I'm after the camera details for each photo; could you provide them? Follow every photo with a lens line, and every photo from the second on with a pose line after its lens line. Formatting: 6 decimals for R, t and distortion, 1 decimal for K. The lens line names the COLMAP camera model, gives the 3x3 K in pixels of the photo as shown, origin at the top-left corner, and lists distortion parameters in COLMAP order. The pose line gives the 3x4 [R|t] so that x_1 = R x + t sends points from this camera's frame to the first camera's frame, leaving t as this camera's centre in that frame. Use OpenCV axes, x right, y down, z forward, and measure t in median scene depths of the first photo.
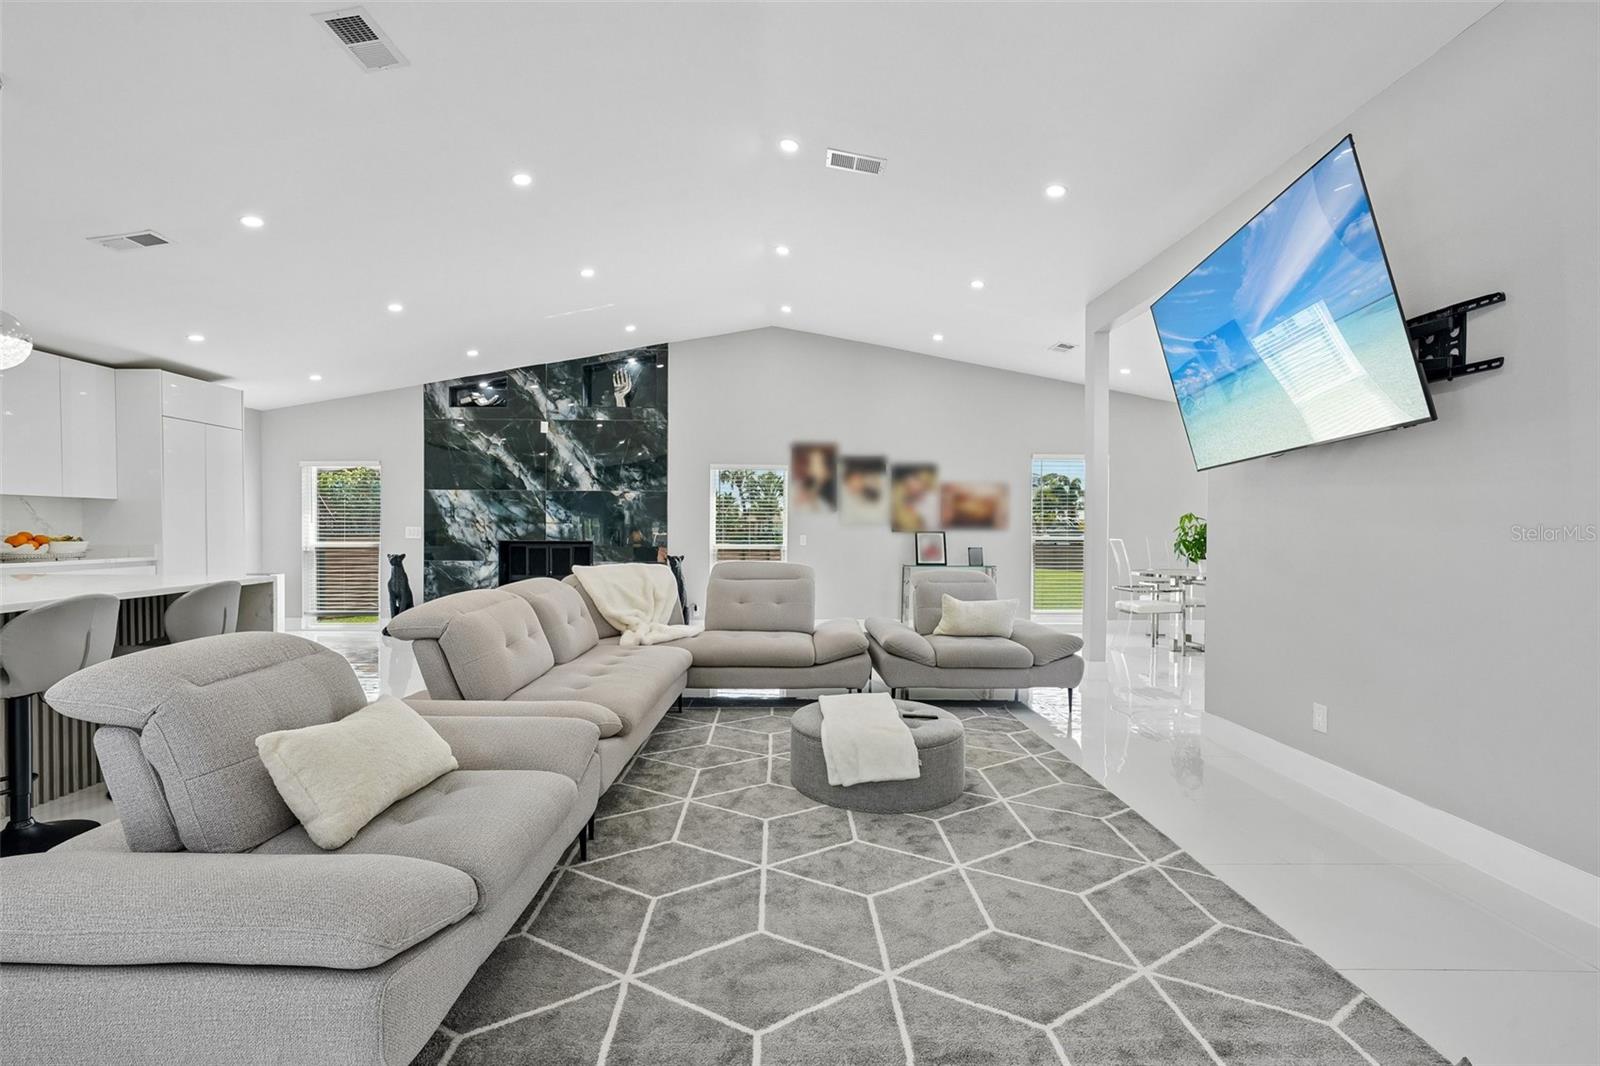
lens RADIAL K [[726.2, 0, 827.6], [0, 726.2, 540.0], [0, 0, 1]] dist [-0.002027, 0.000455]
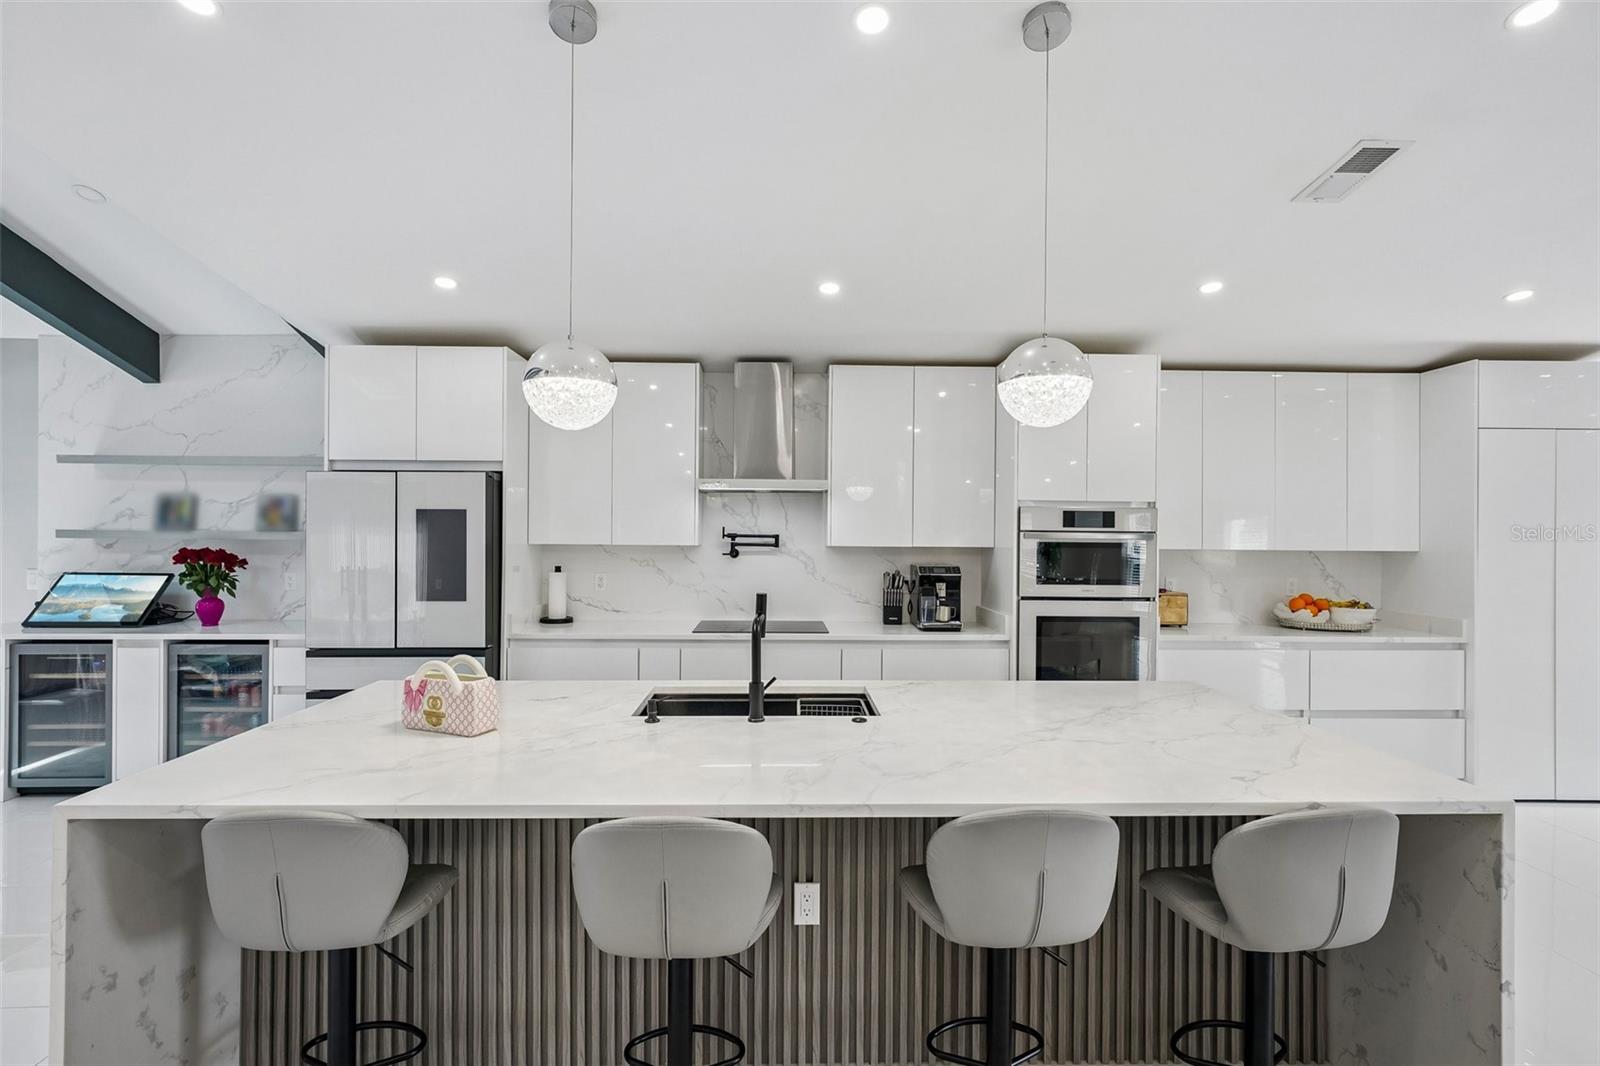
lens RADIAL K [[760.8, 0, 790.4], [0, 760.8, 531.1], [0, 0, 1]] dist [0.001746, 0.003178]
pose [[-0.018166, -0.001901, -0.999833, -0.152800], [-0.021293, 0.999772, -0.001514, -0.047032], [0.999608, 0.021262, -0.018202, 0.289028]]
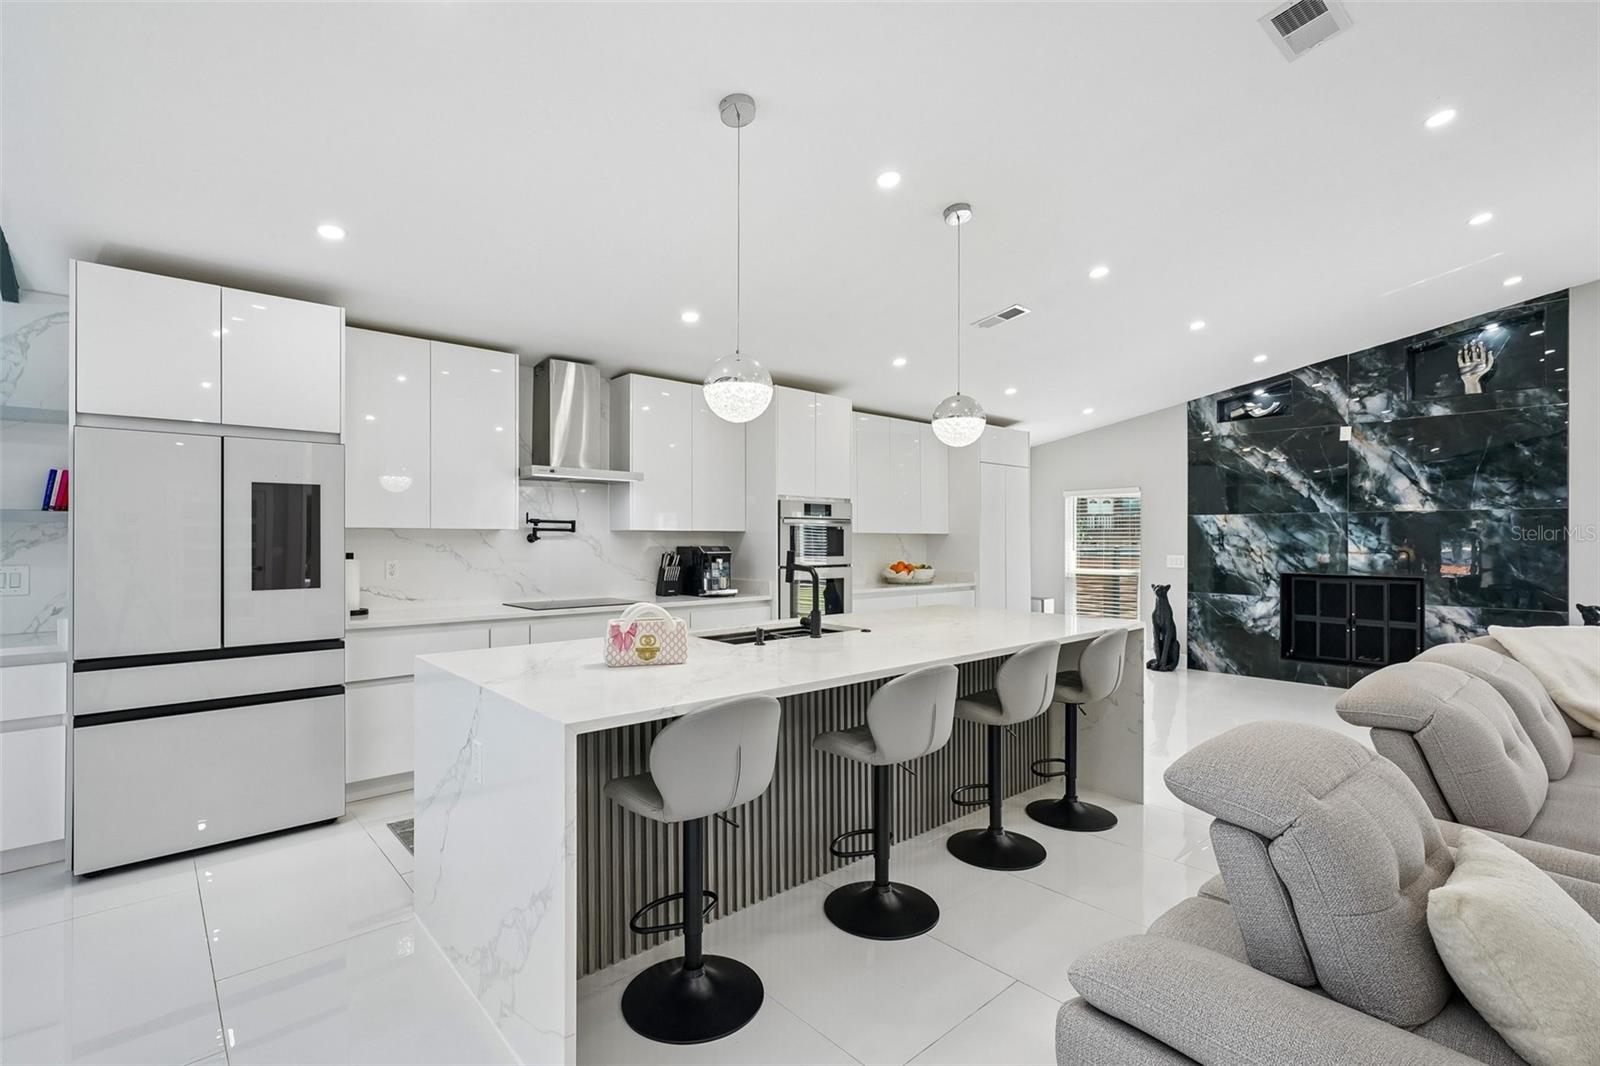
lens RADIAL K [[760.8, 0, 772.2], [0, 760.8, 534.6], [0, 0, 1]] dist [0.001746, 0.003178]
pose [[0.629418, -0.007358, -0.777032, -0.134895], [-0.010232, 0.999790, -0.017755, -0.022131], [0.777000, 0.019126, 0.629210, -0.021933]]
